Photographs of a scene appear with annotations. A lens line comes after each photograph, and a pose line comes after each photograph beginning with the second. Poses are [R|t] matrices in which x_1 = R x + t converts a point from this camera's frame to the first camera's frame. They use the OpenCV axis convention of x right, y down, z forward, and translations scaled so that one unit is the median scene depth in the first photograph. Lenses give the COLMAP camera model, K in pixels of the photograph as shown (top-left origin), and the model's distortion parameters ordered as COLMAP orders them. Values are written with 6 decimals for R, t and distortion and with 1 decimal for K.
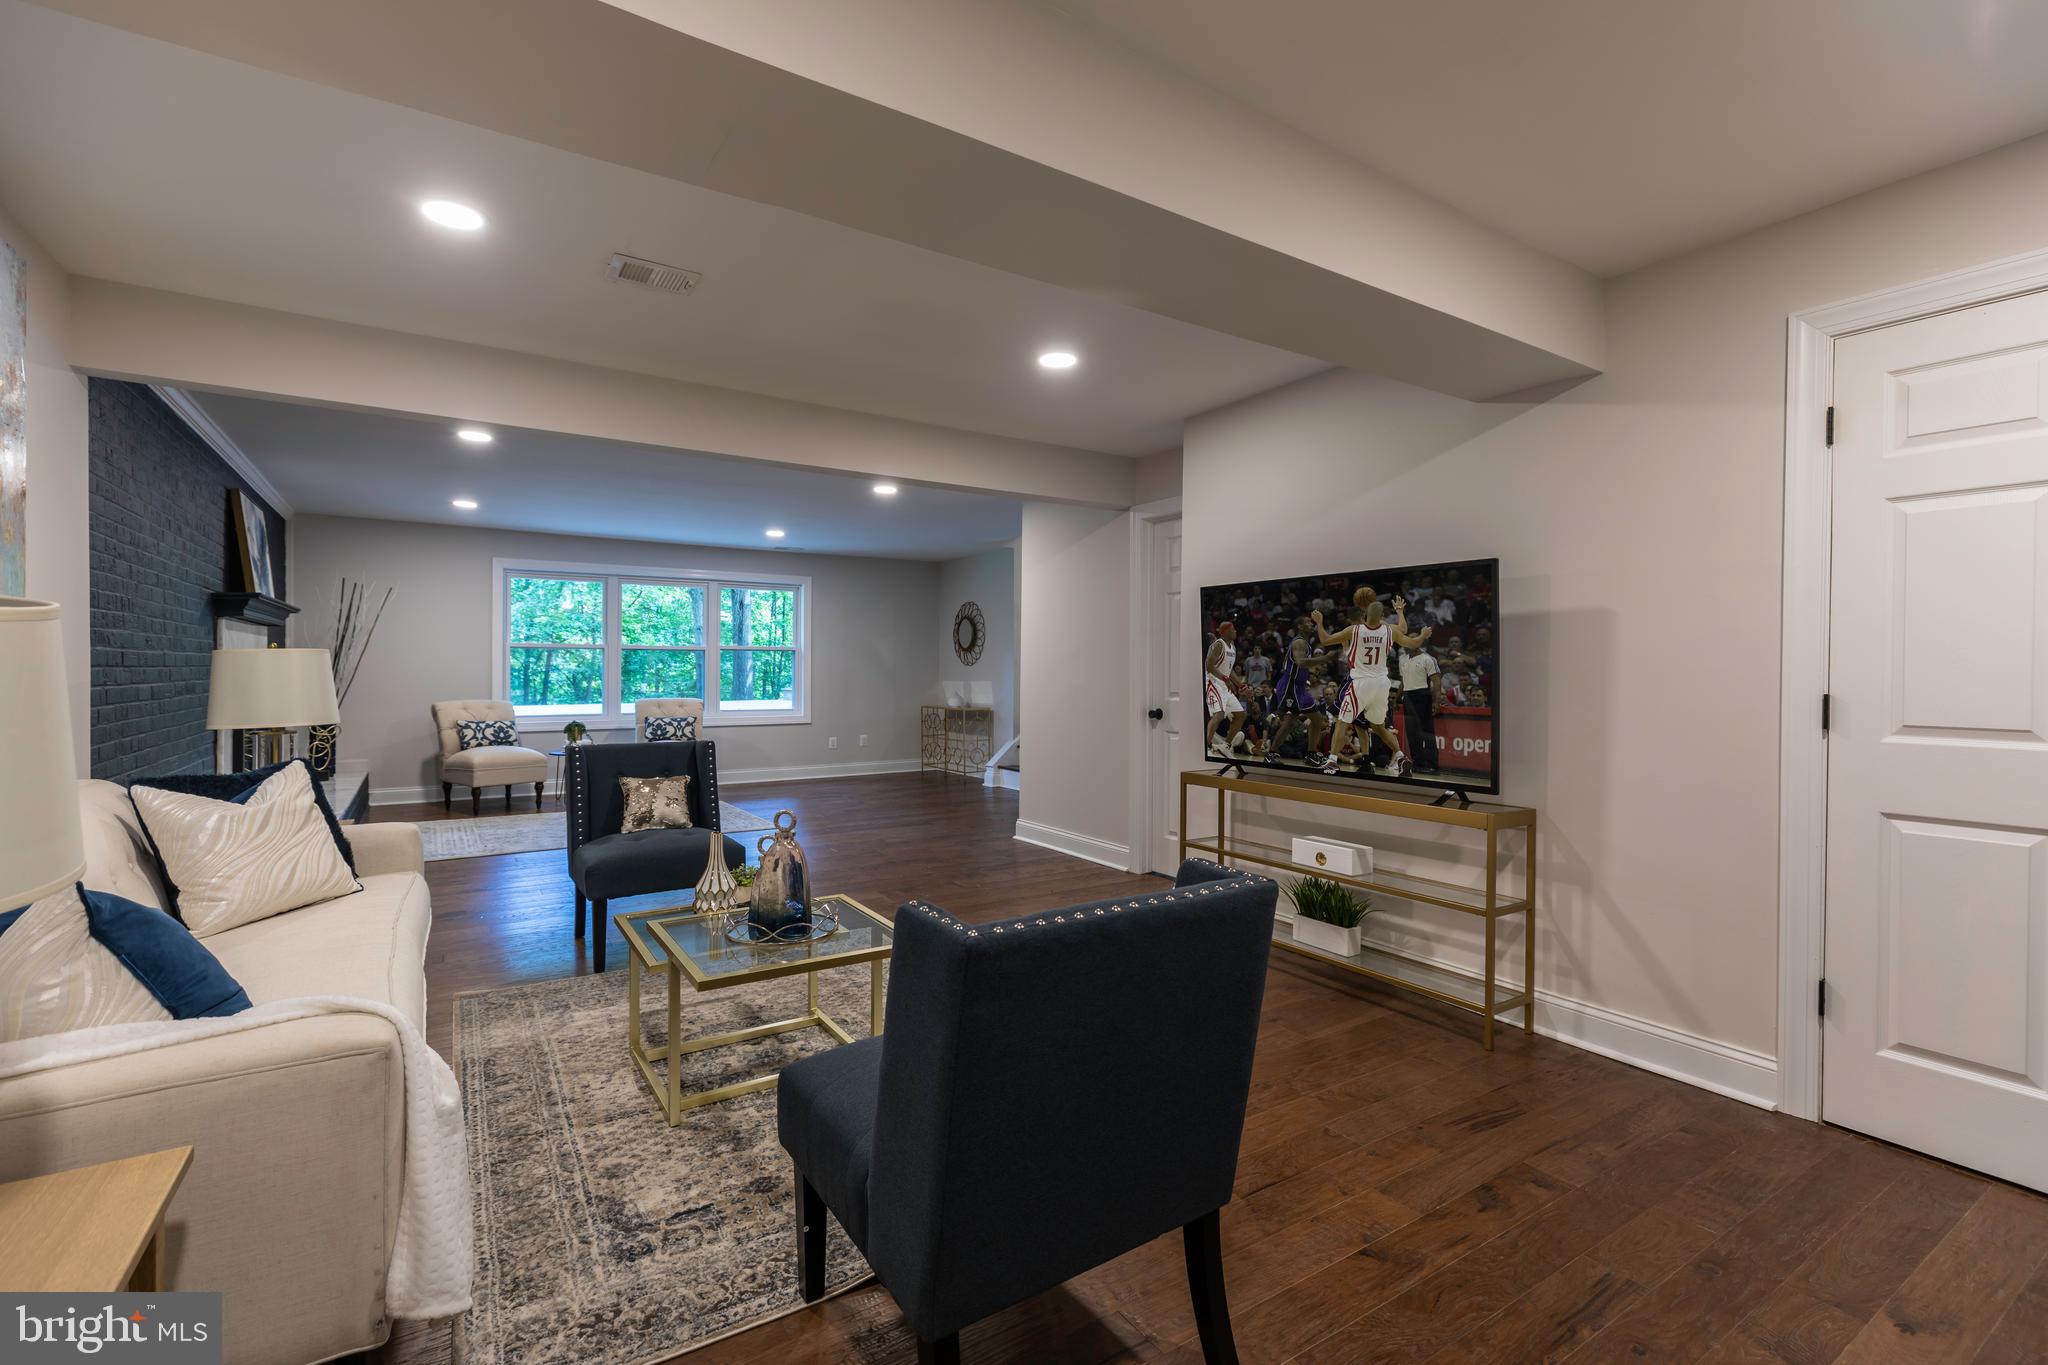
lens RADIAL K [[900.4, 0, 1022.1], [0, 900.4, 676.2], [0, 0, 1]] dist [-0.000444, 0.000262]
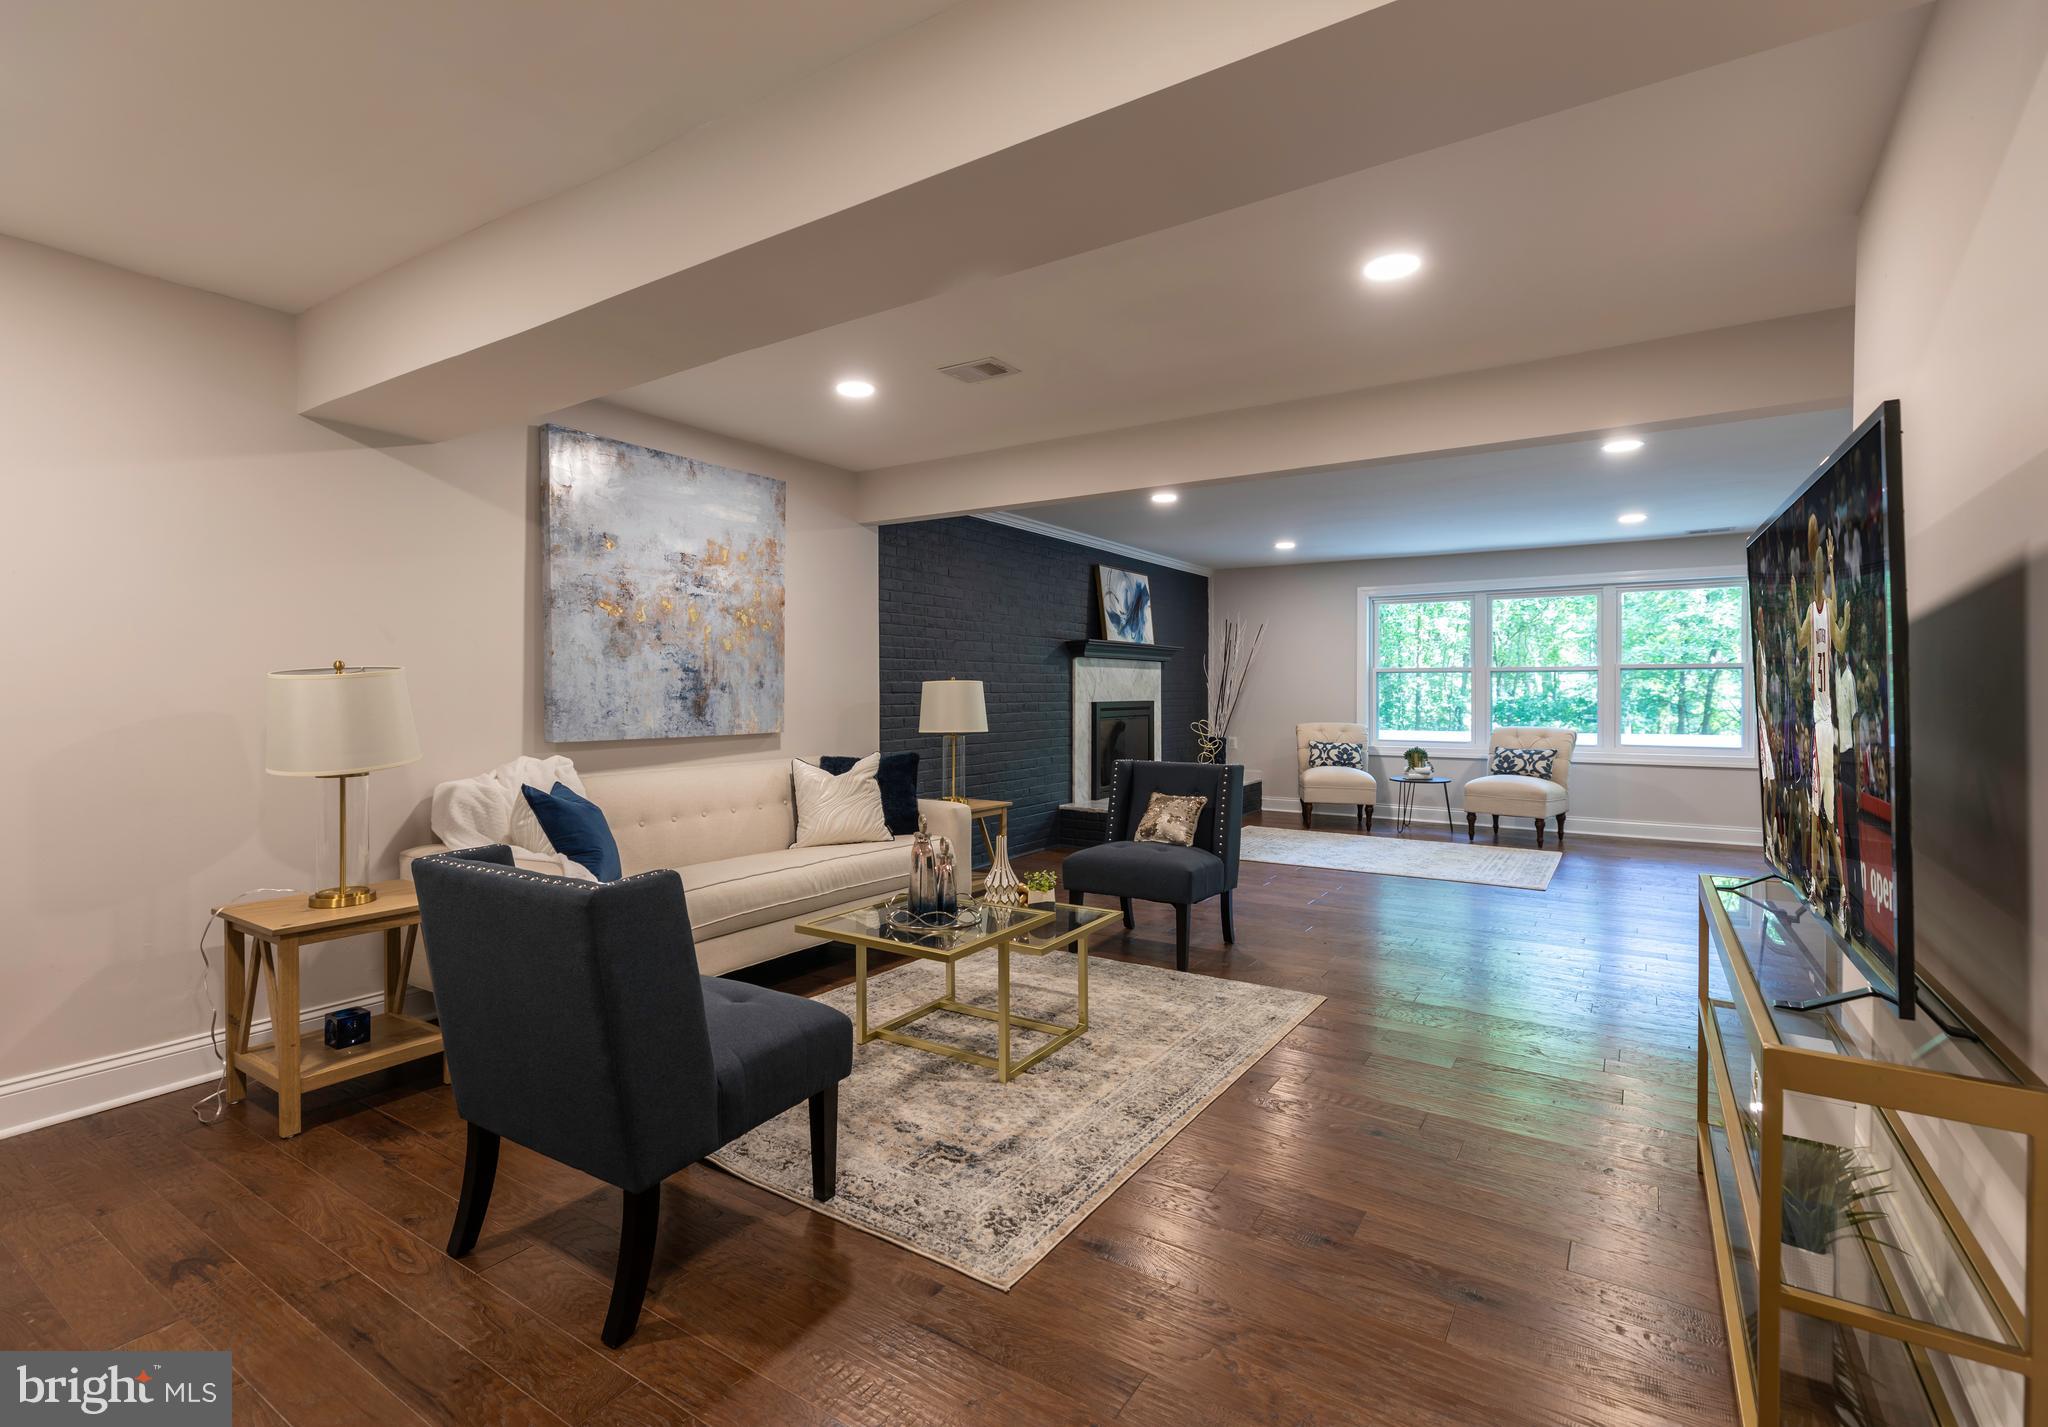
lens RADIAL K [[964.6, 0, 1018.9], [0, 964.6, 697.4], [0, 0, 1]] dist [0.000036, 0.000445]
pose [[0.377702, 0.000708, -0.925927, 0.326126], [-0.005566, 0.999983, -0.001506, -0.000010], [0.925911, 0.005723, 0.377699, 0.224565]]
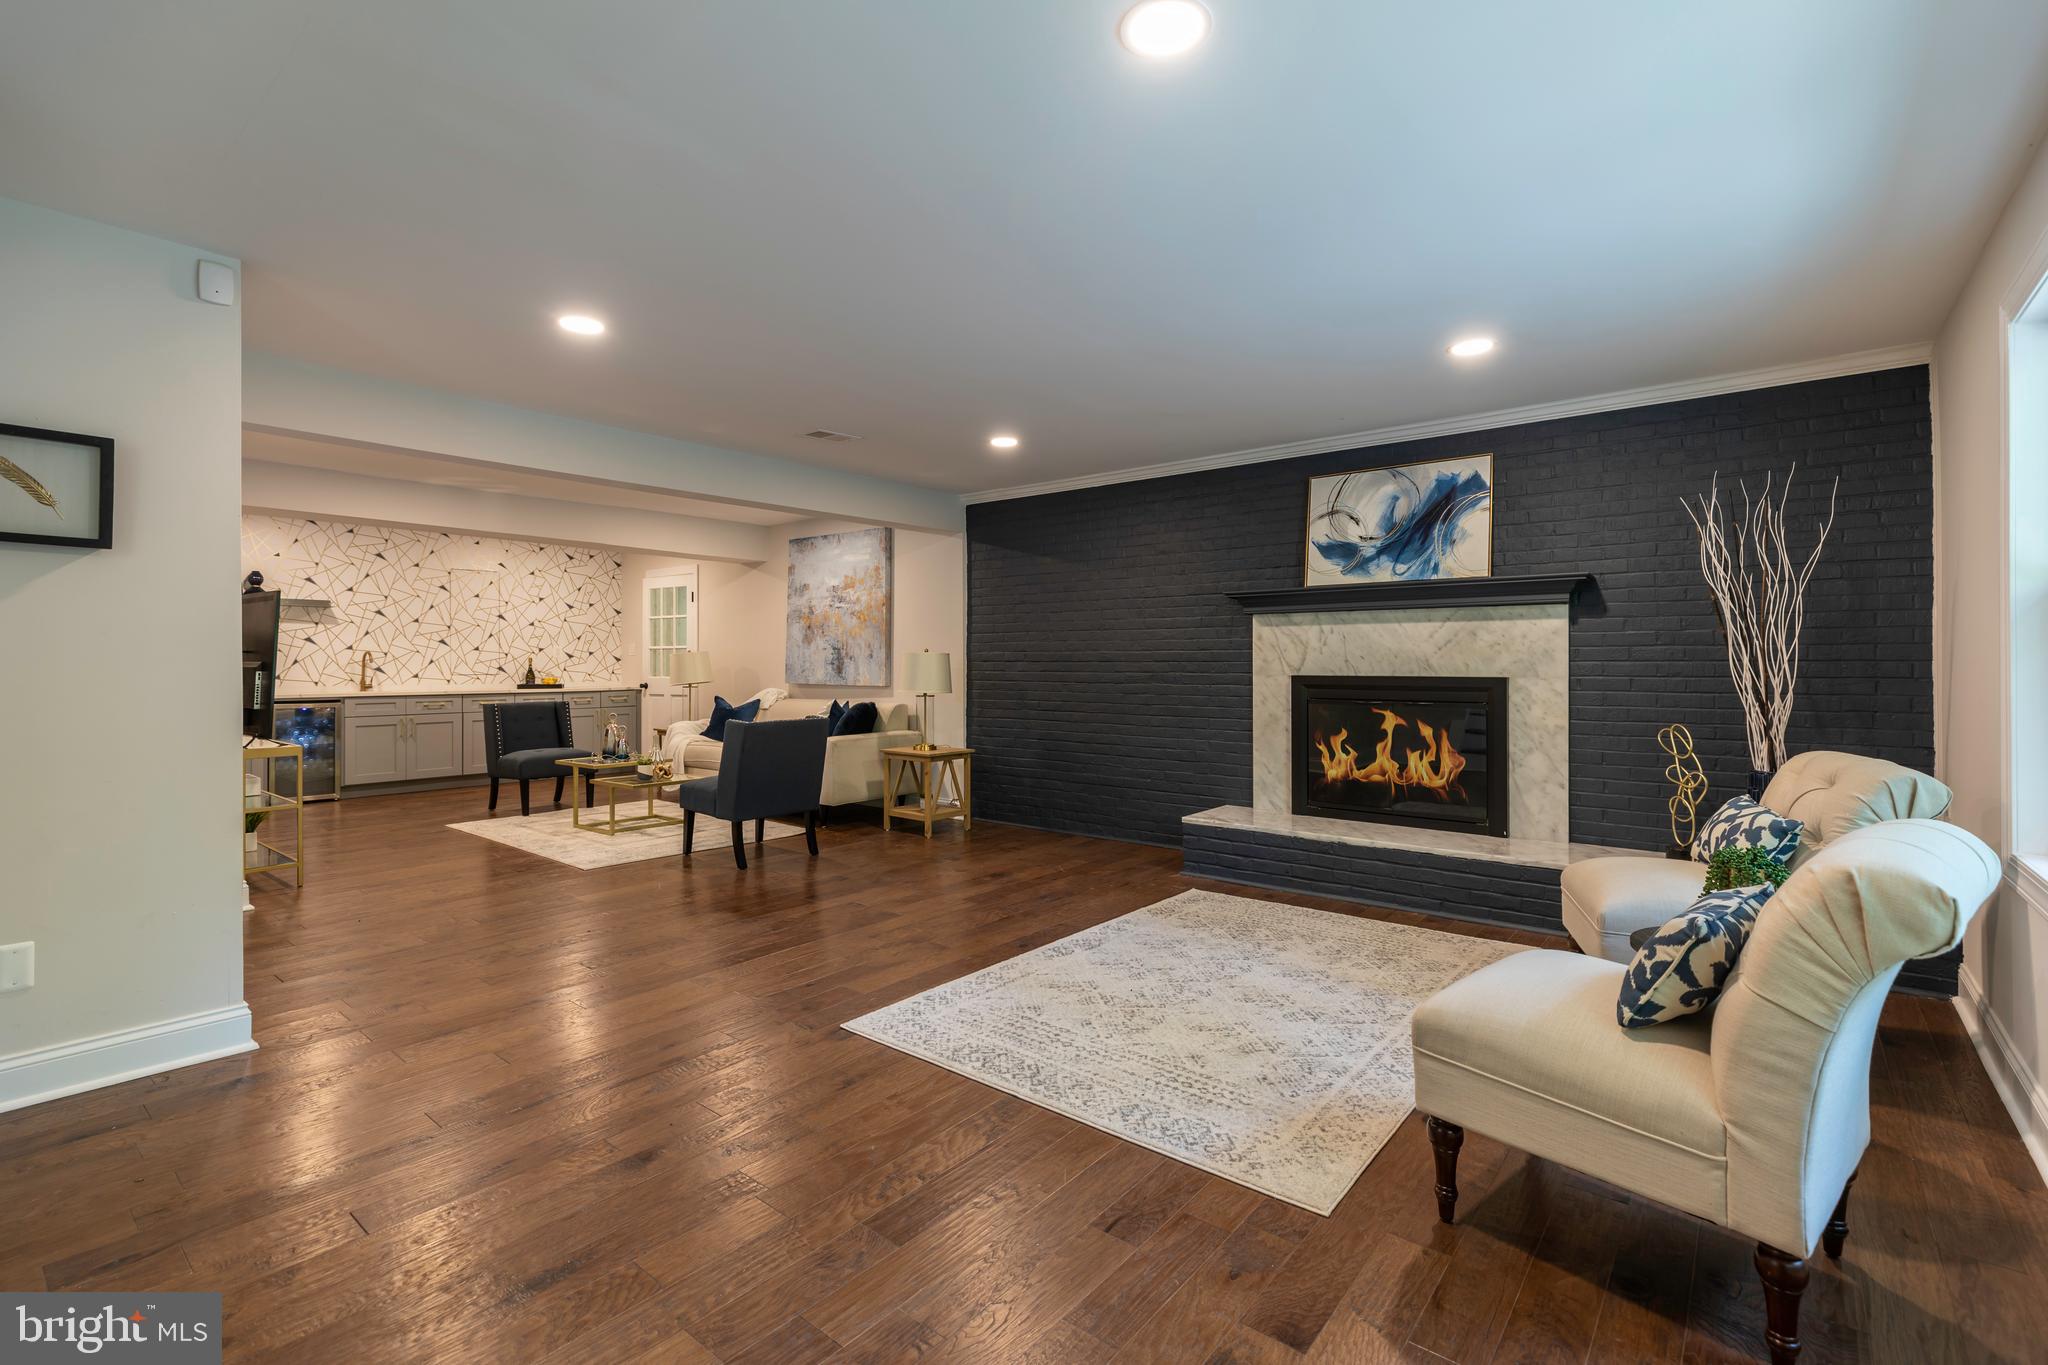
lens RADIAL K [[900.4, 0, 1024.9], [0, 900.4, 661.2], [0, 0, 1]] dist [-0.000444, 0.000262]
pose [[-0.958221, -0.007153, -0.285939, -0.223785], [-0.008896, 0.999949, 0.004800, -0.009306], [0.285890, 0.007143, -0.958236, 1.320839]]
